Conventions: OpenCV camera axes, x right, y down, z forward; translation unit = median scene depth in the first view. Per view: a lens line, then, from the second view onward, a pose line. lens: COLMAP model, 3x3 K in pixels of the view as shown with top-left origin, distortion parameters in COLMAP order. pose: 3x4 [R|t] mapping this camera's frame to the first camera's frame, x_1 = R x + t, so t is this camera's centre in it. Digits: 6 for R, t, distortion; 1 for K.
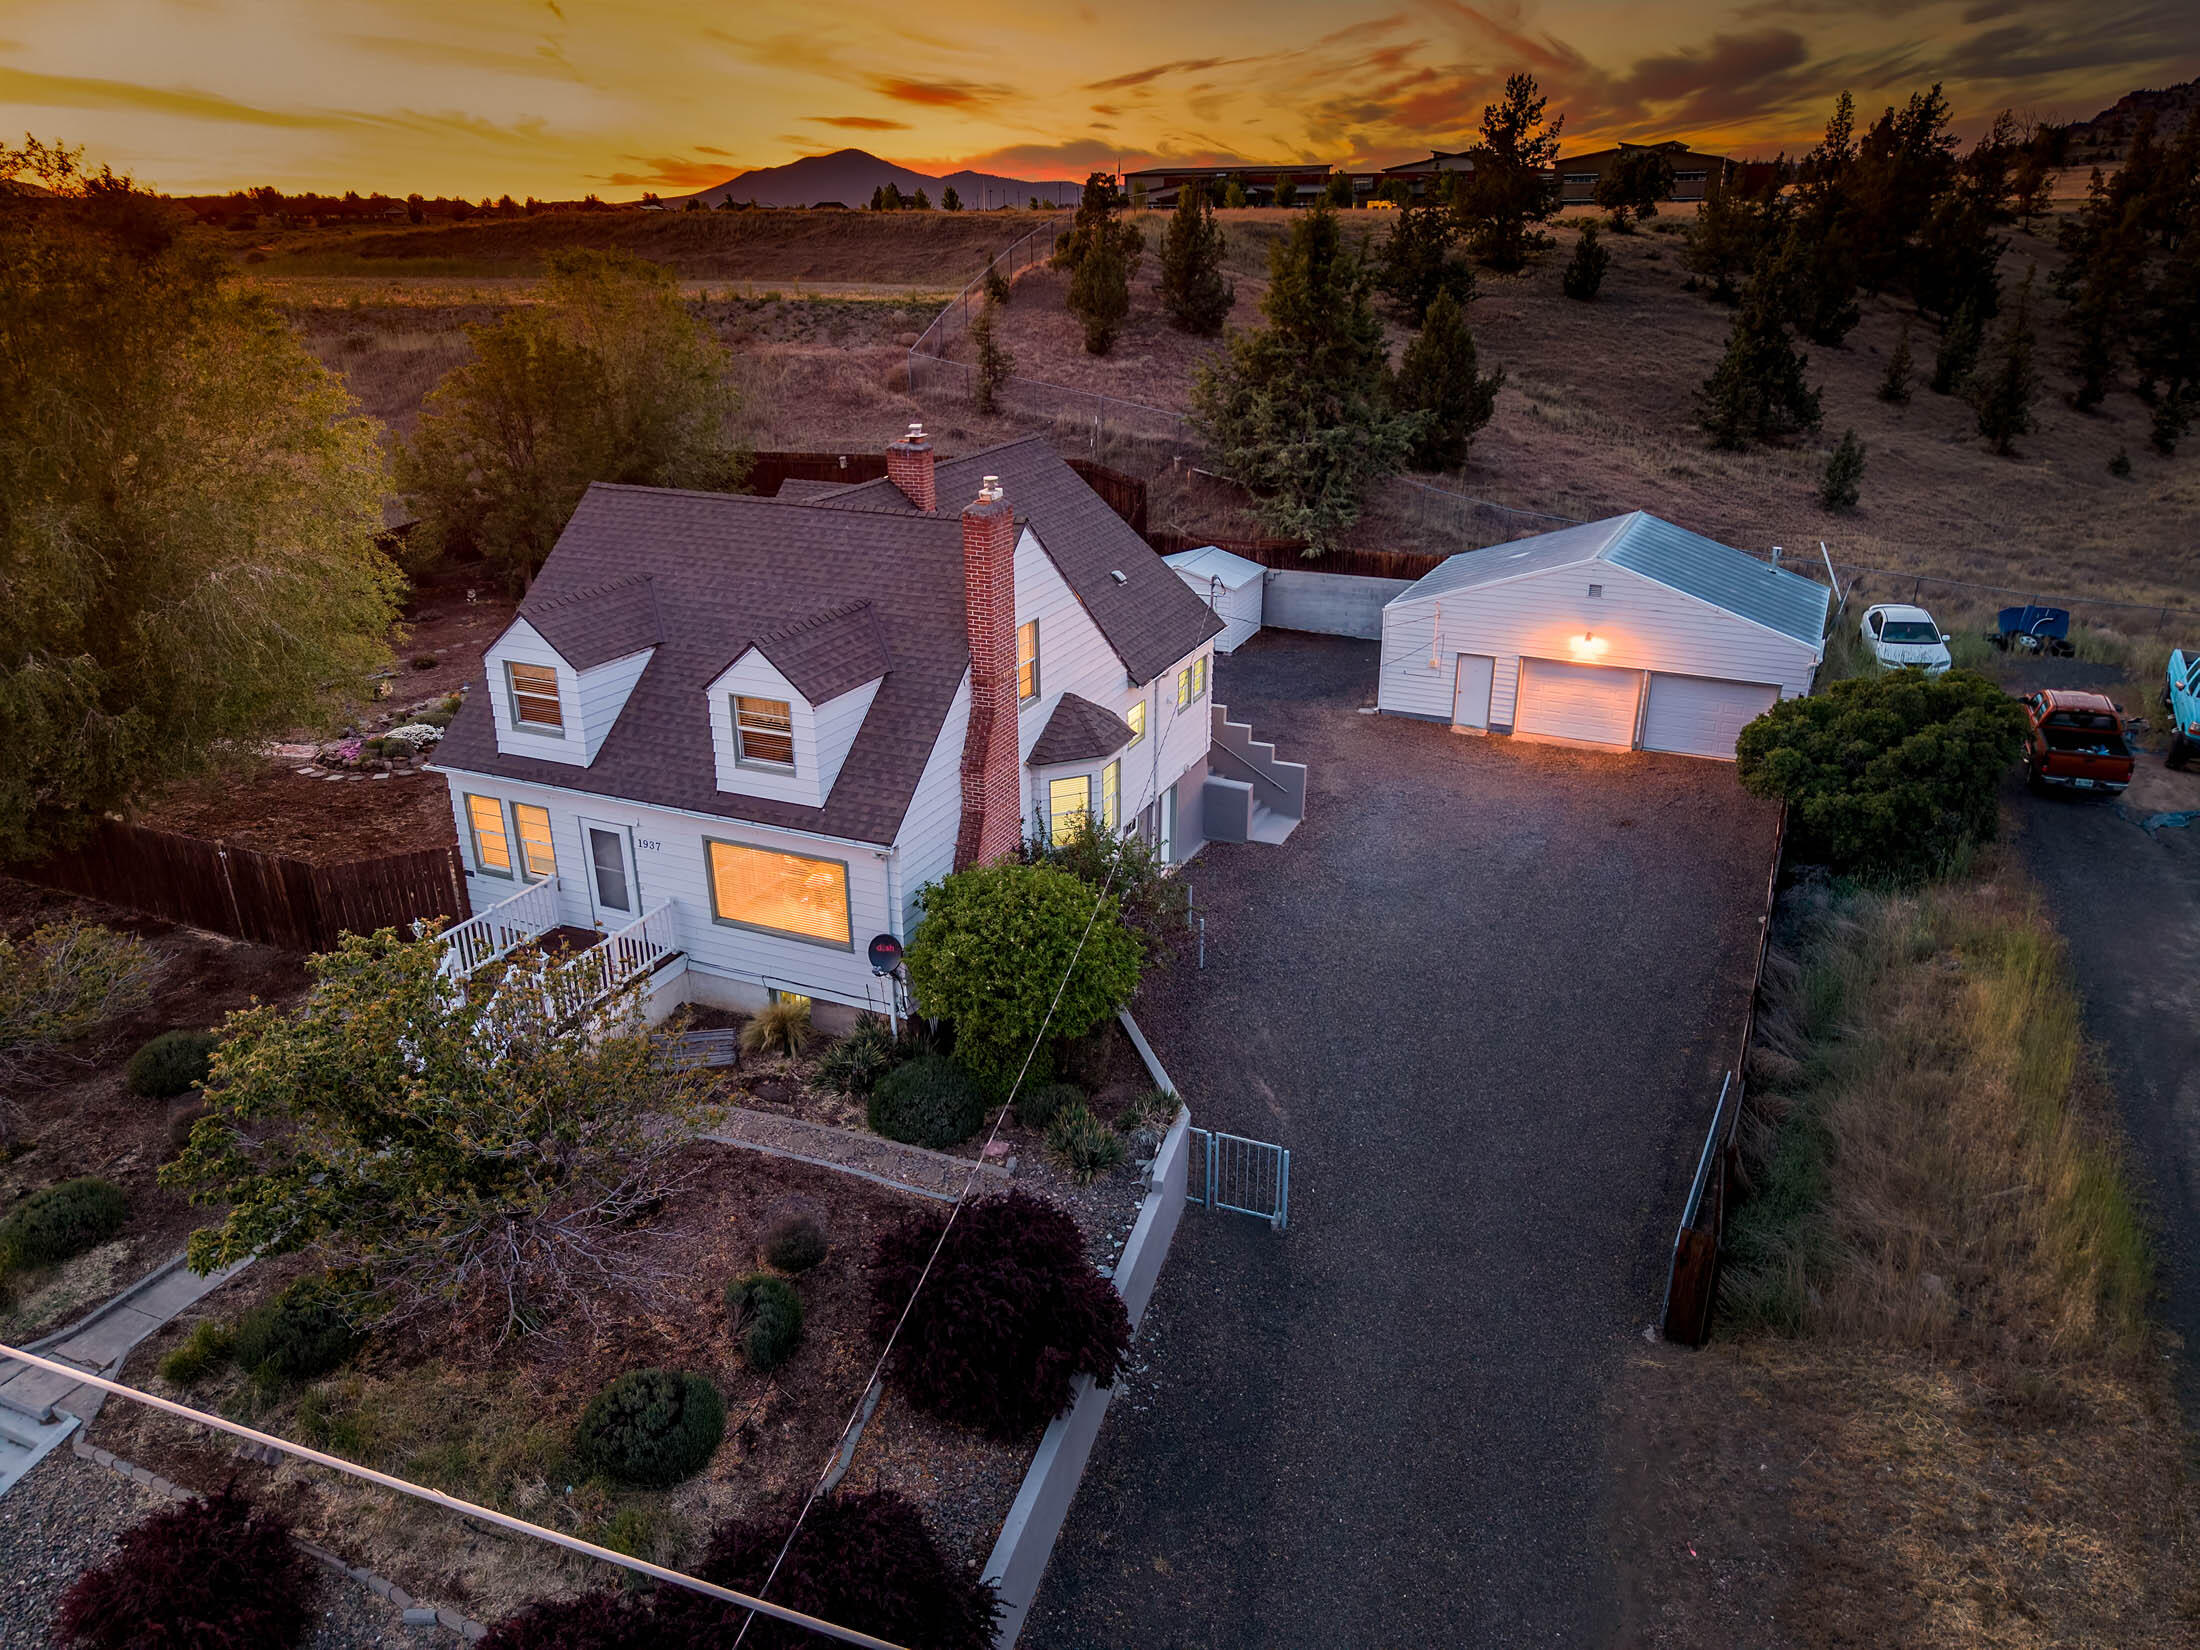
lens RADIAL K [[1481.8, 0, 1097.4], [0, 1481.8, 829.8], [0, 0, 1]] dist [0.022011, -0.018704]
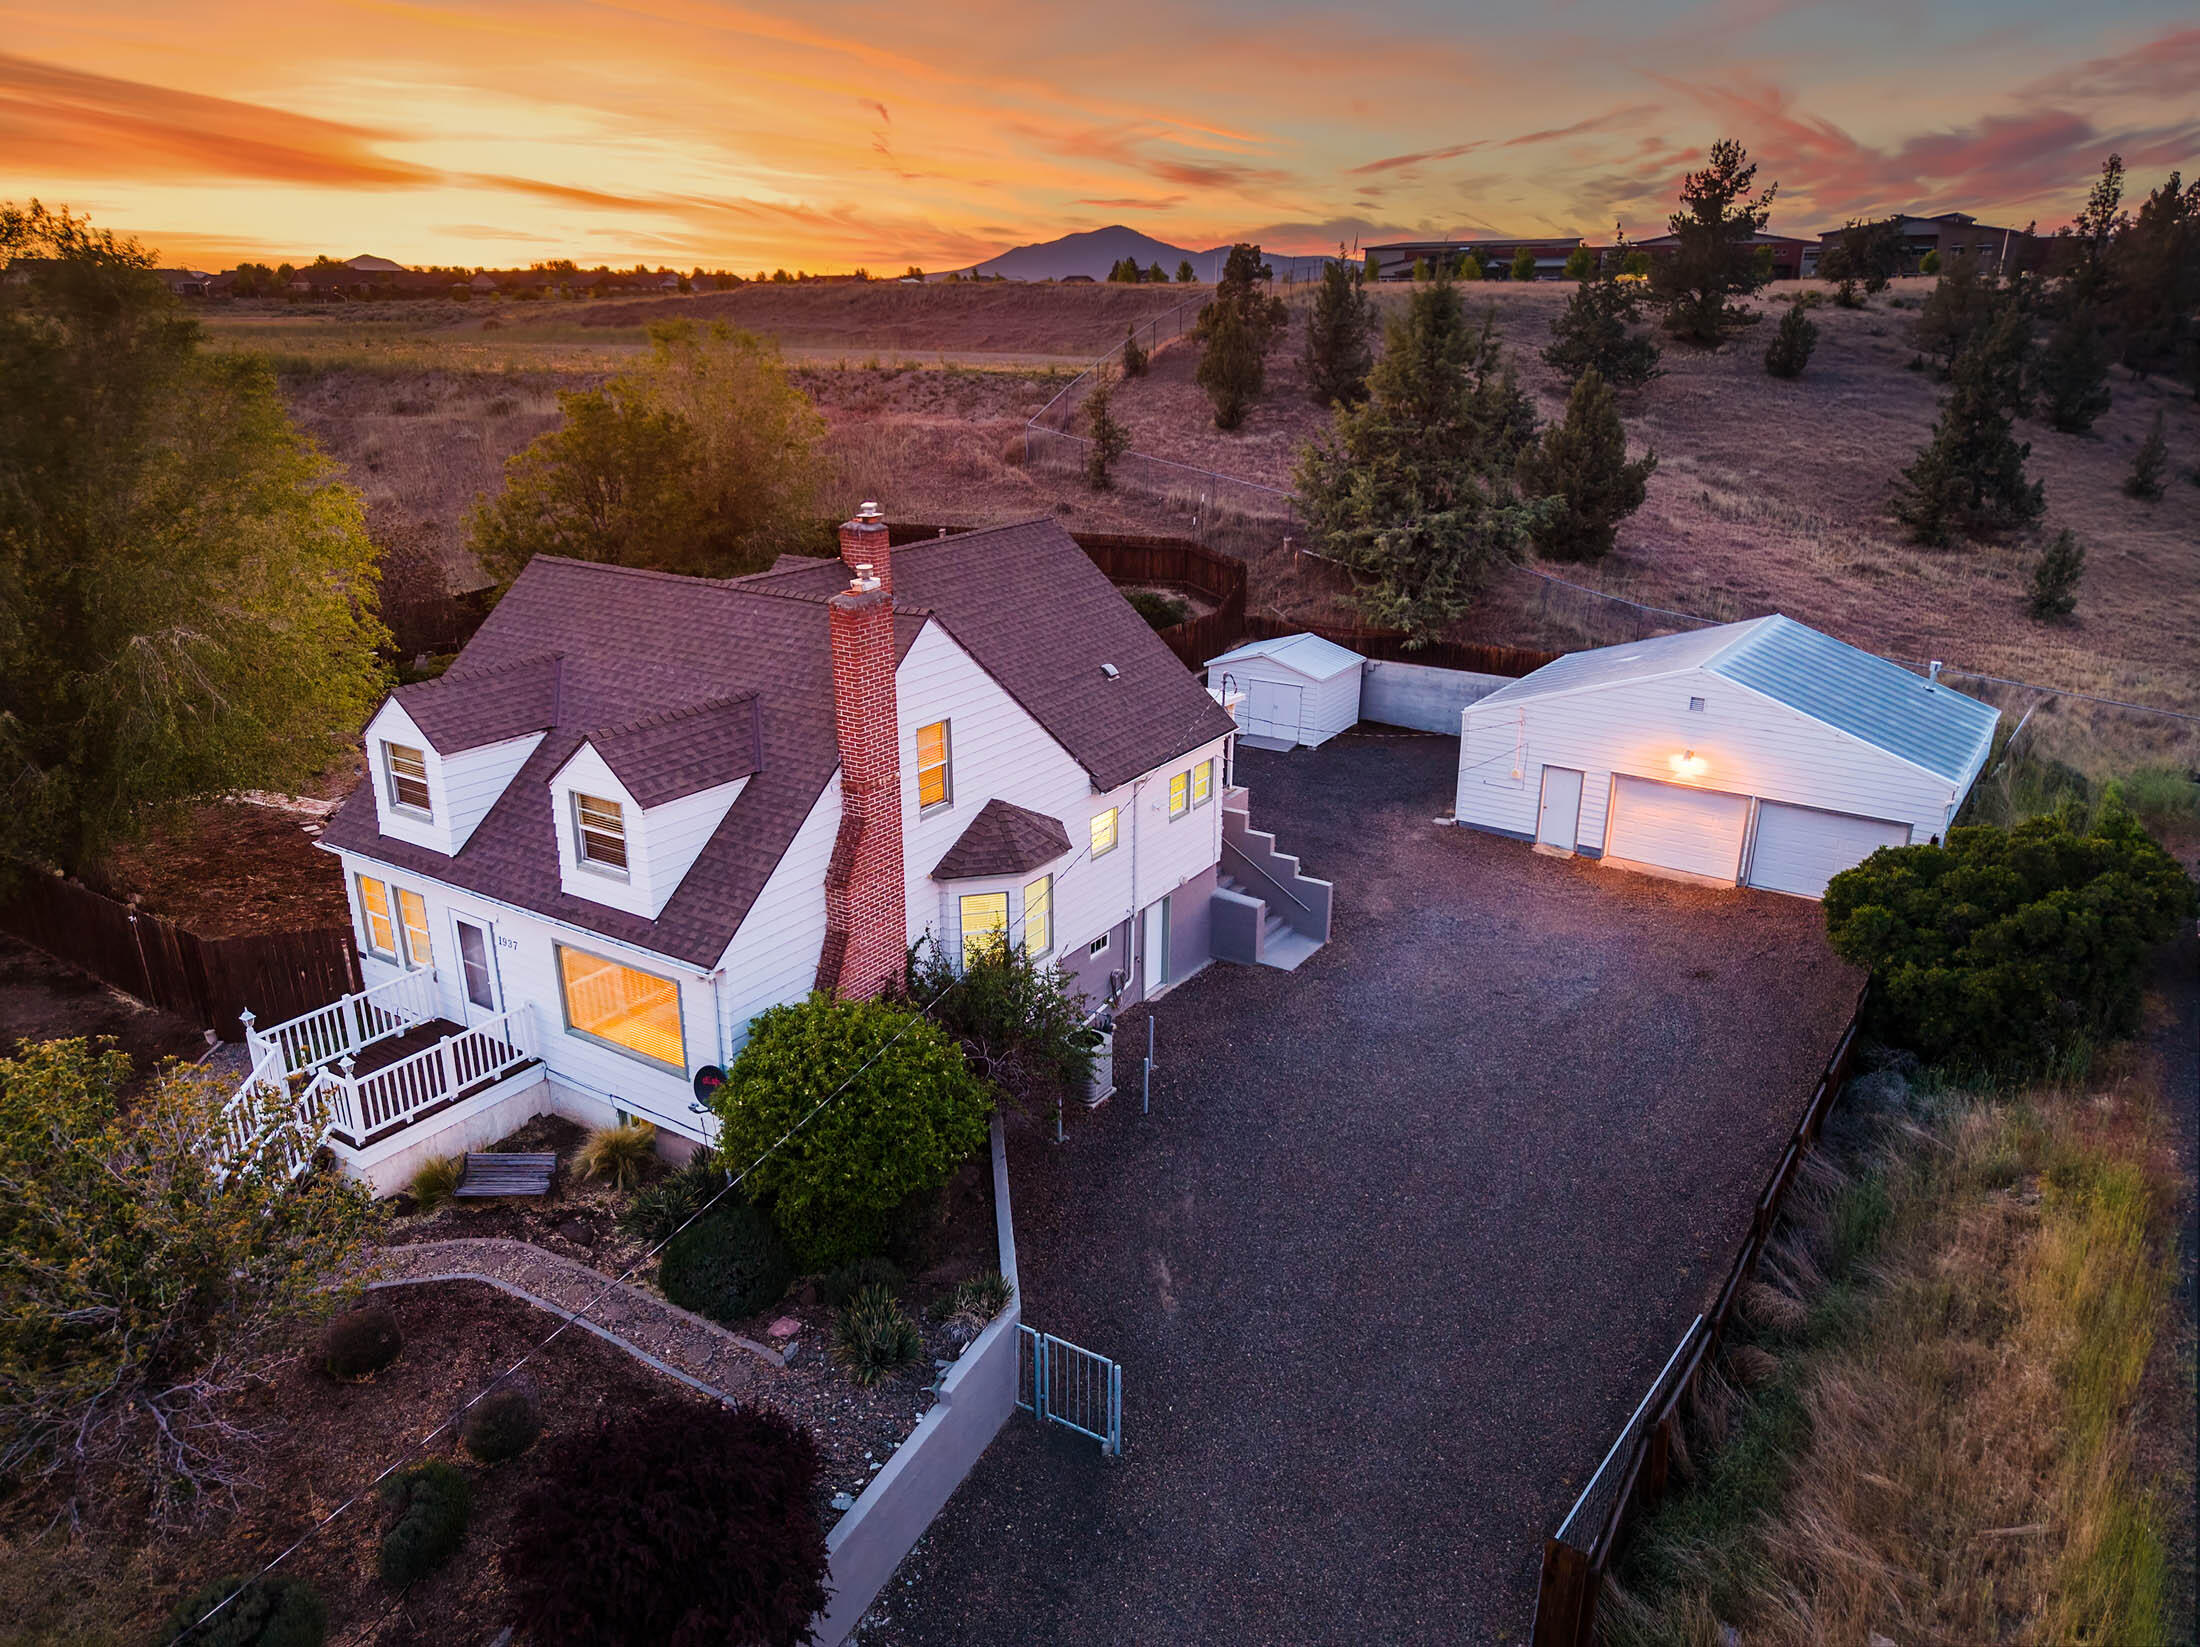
lens RADIAL K [[1481.8, 0, 1105.4], [0, 1481.8, 827.0], [0, 0, 1]] dist [0.022011, -0.018704]
pose [[0.987057, 0.057418, -0.149740, 0.148991], [-0.064084, 0.997140, -0.040073, -0.035788], [0.147011, 0.049151, 0.987913, 0.094275]]
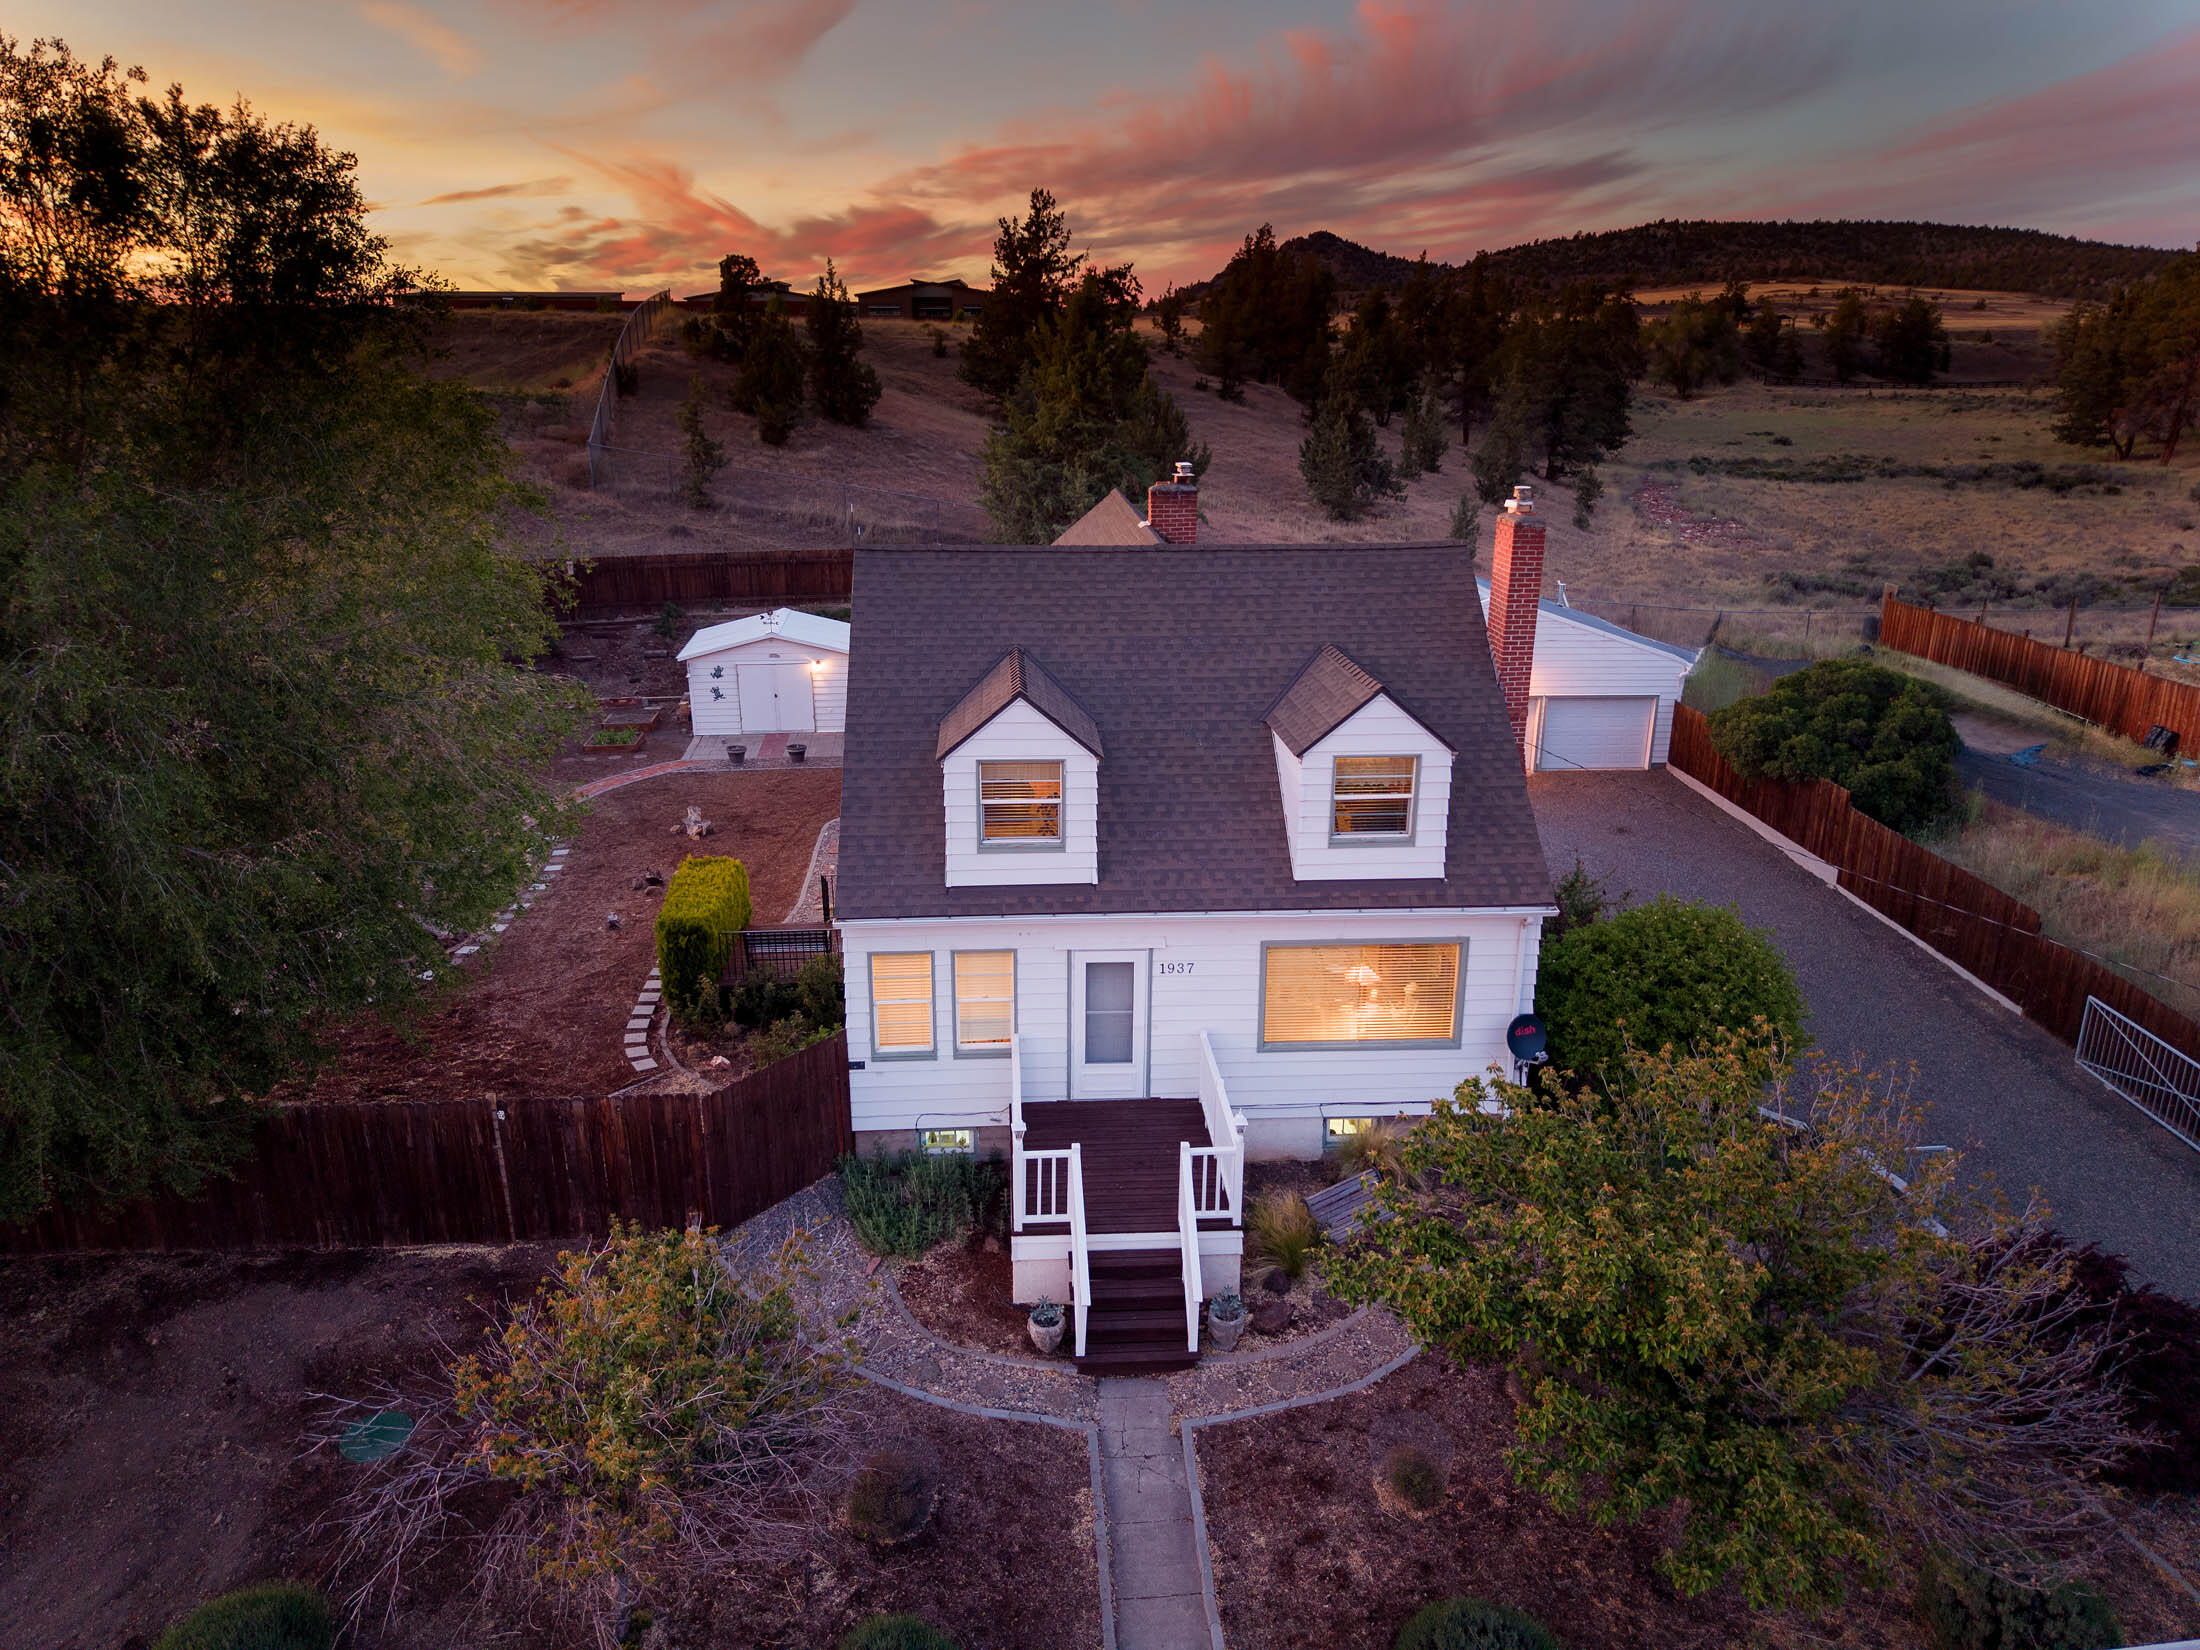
lens RADIAL K [[1481.8, 0, 1079.5], [0, 1481.8, 814.0], [0, 0, 1]] dist [0.022011, -0.018704]
pose [[0.885860, -0.129150, 0.445614, -0.500018], [0.169881, 0.984065, -0.052510, -0.027706], [-0.431732, 0.122218, 0.893684, 0.229723]]
